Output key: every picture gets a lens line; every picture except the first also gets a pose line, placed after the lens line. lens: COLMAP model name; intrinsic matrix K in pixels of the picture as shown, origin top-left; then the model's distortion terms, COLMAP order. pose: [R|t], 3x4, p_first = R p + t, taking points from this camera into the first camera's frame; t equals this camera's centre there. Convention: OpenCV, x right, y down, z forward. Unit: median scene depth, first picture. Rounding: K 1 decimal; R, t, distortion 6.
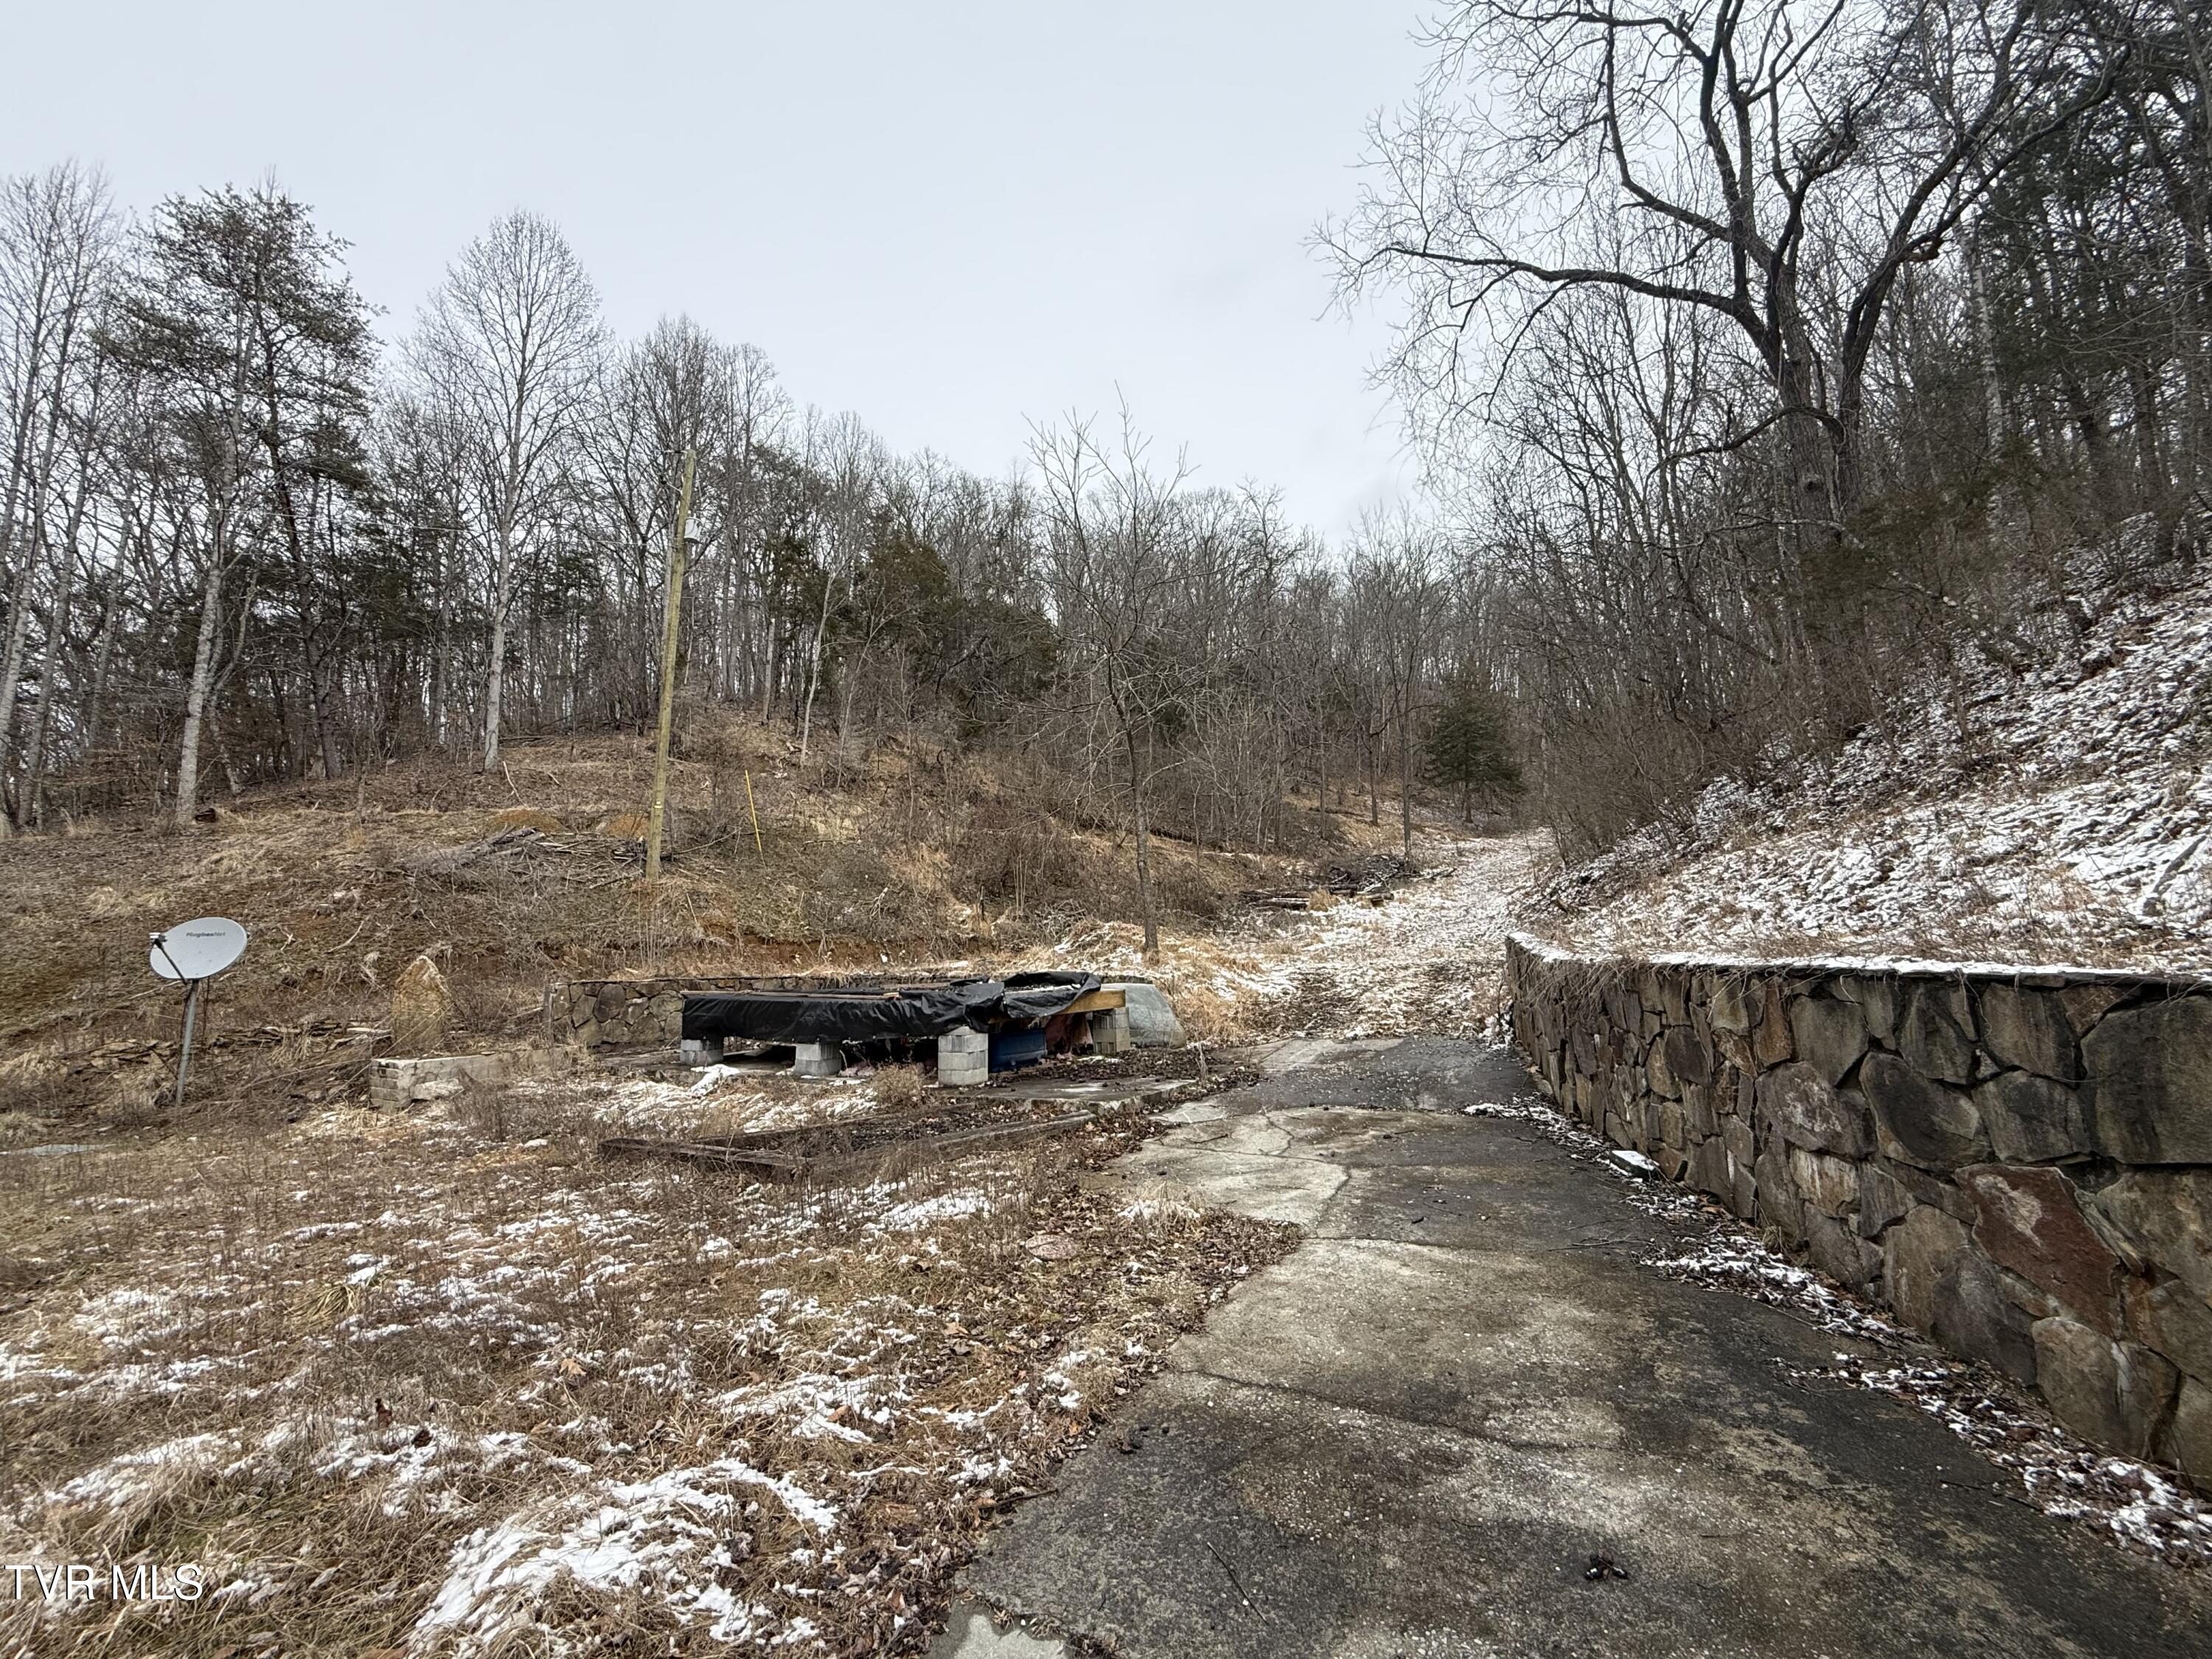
lens RADIAL K [[891.2, 0, 1099.5], [0, 891.2, 834.6], [0, 0, 1]] dist [-0.002267, -0.000459]
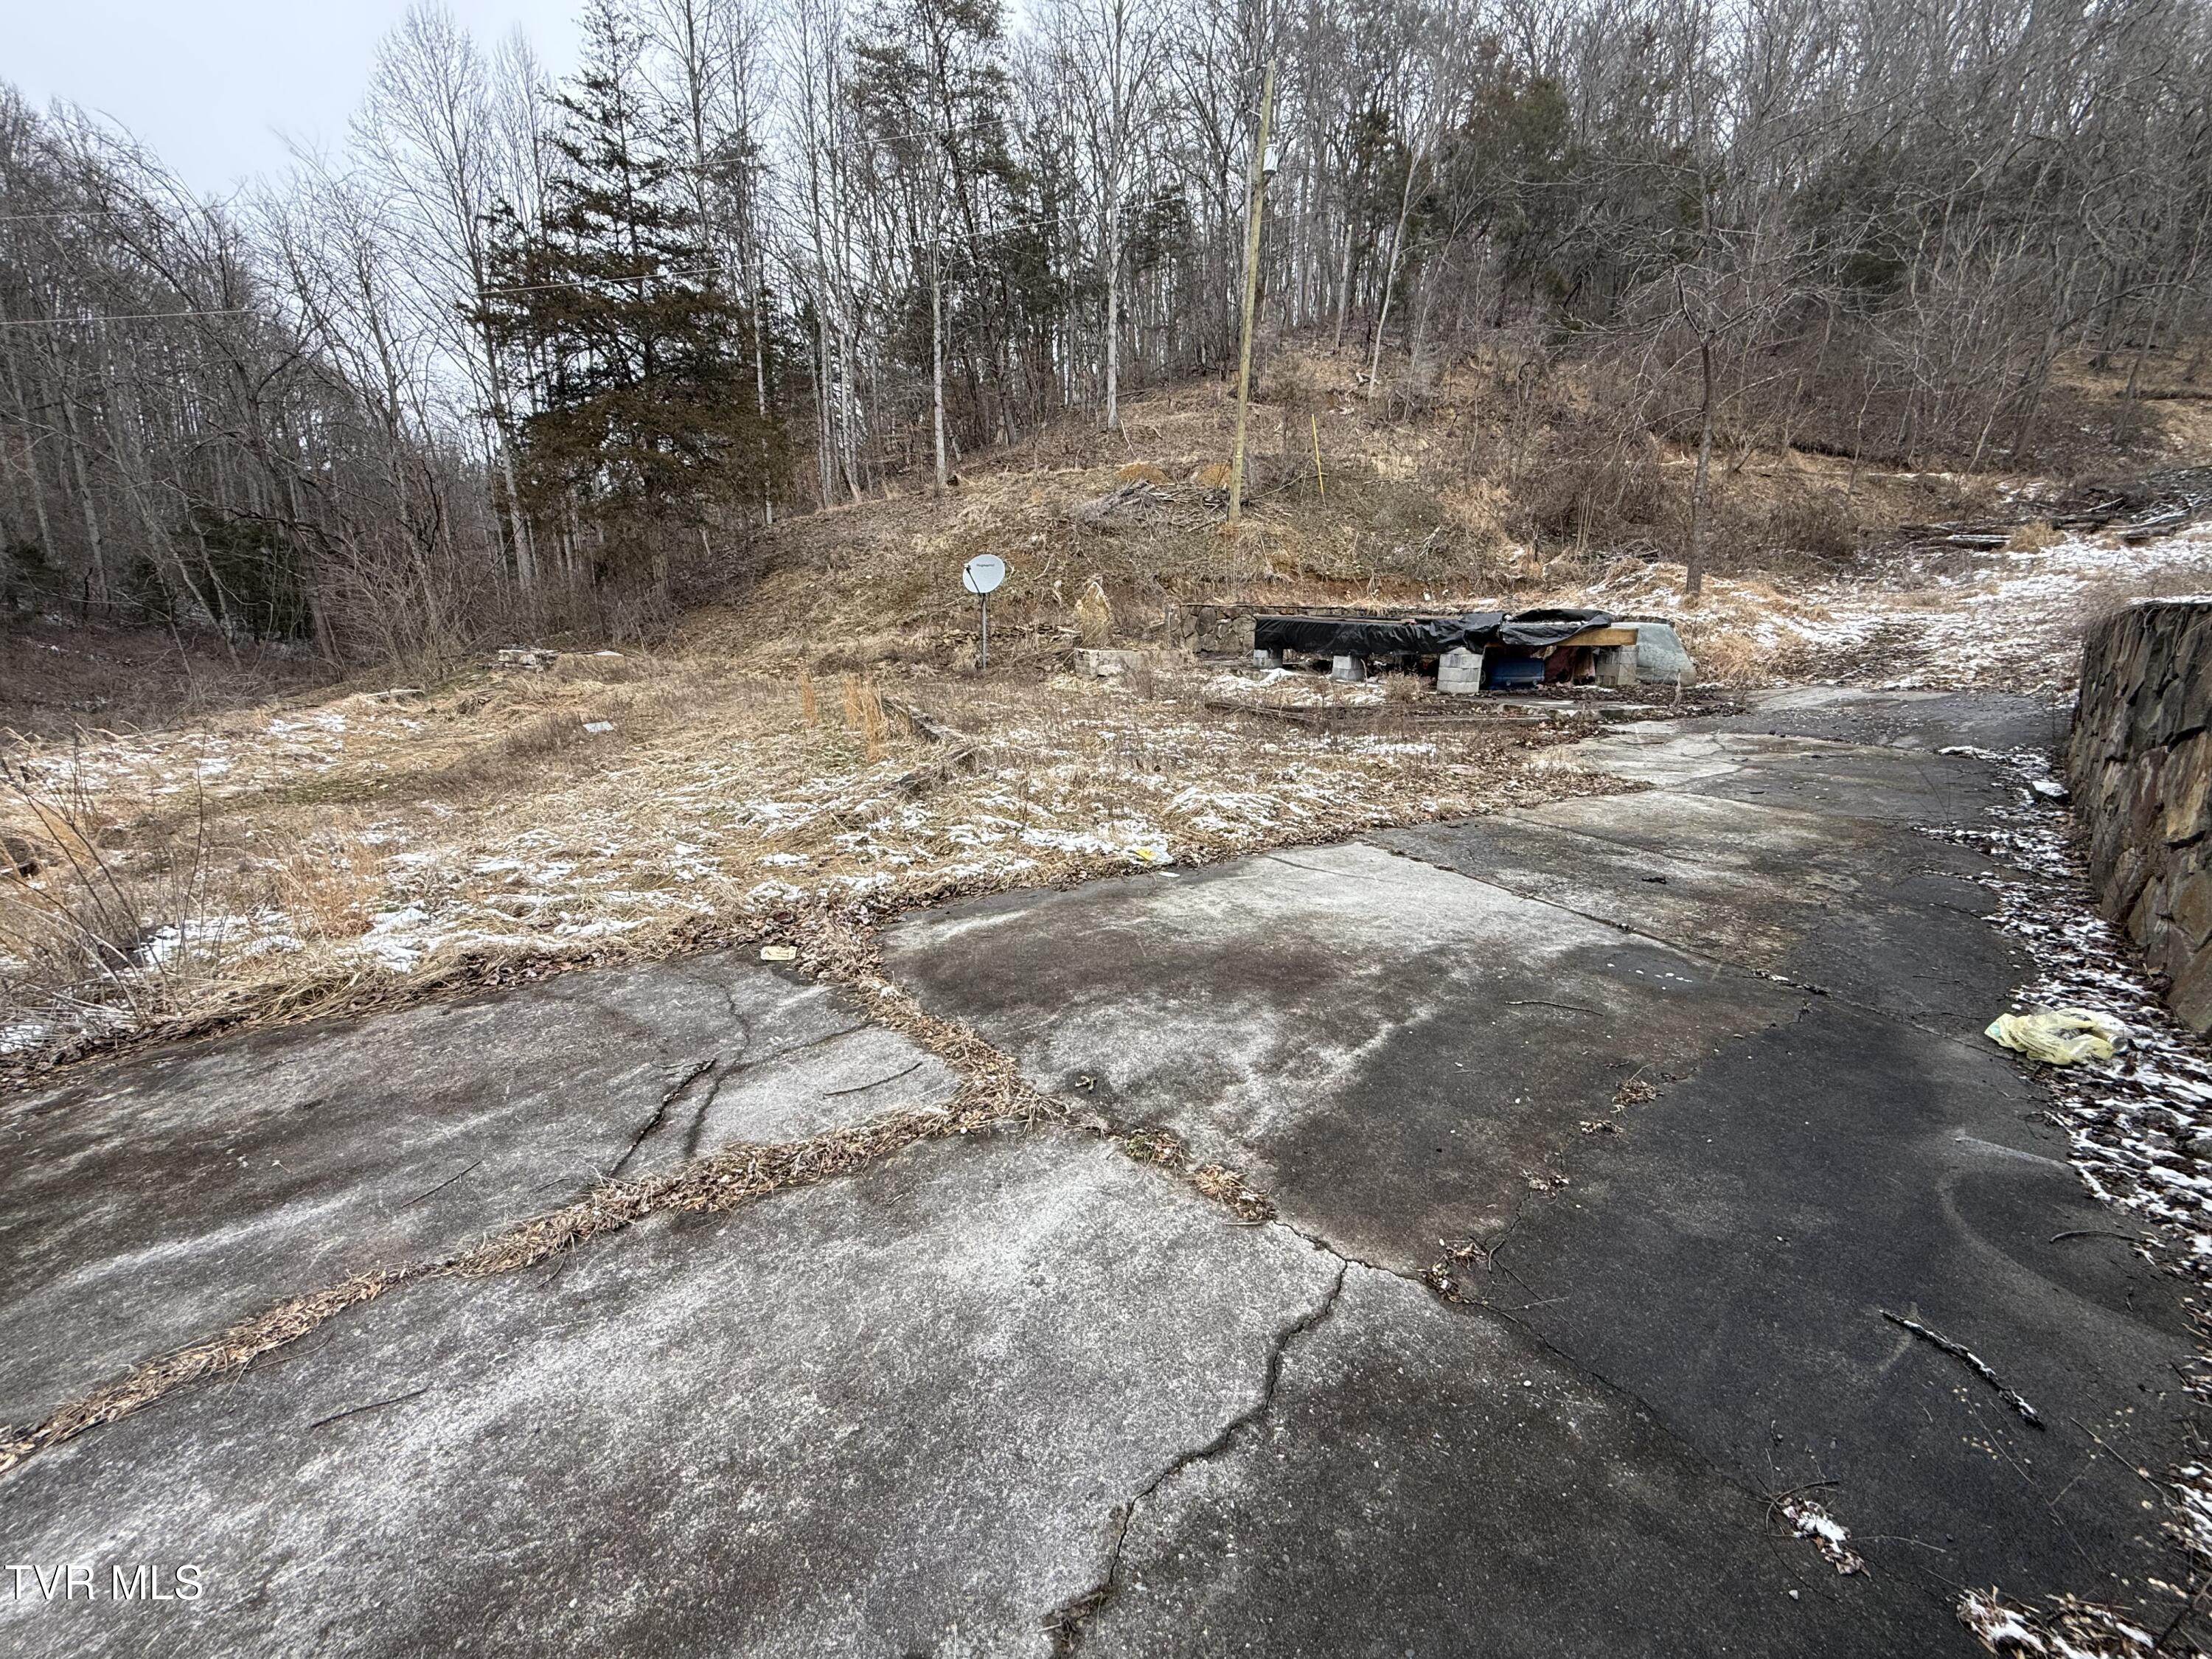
lens RADIAL K [[891.2, 0, 1108.4], [0, 891.2, 830.2], [0, 0, 1]] dist [-0.002267, -0.000459]
pose [[0.828382, 0.168619, -0.534183, 0.087968], [0.046815, 0.929443, 0.365983, -0.015749], [0.558204, -0.328182, 0.762040, -0.185626]]
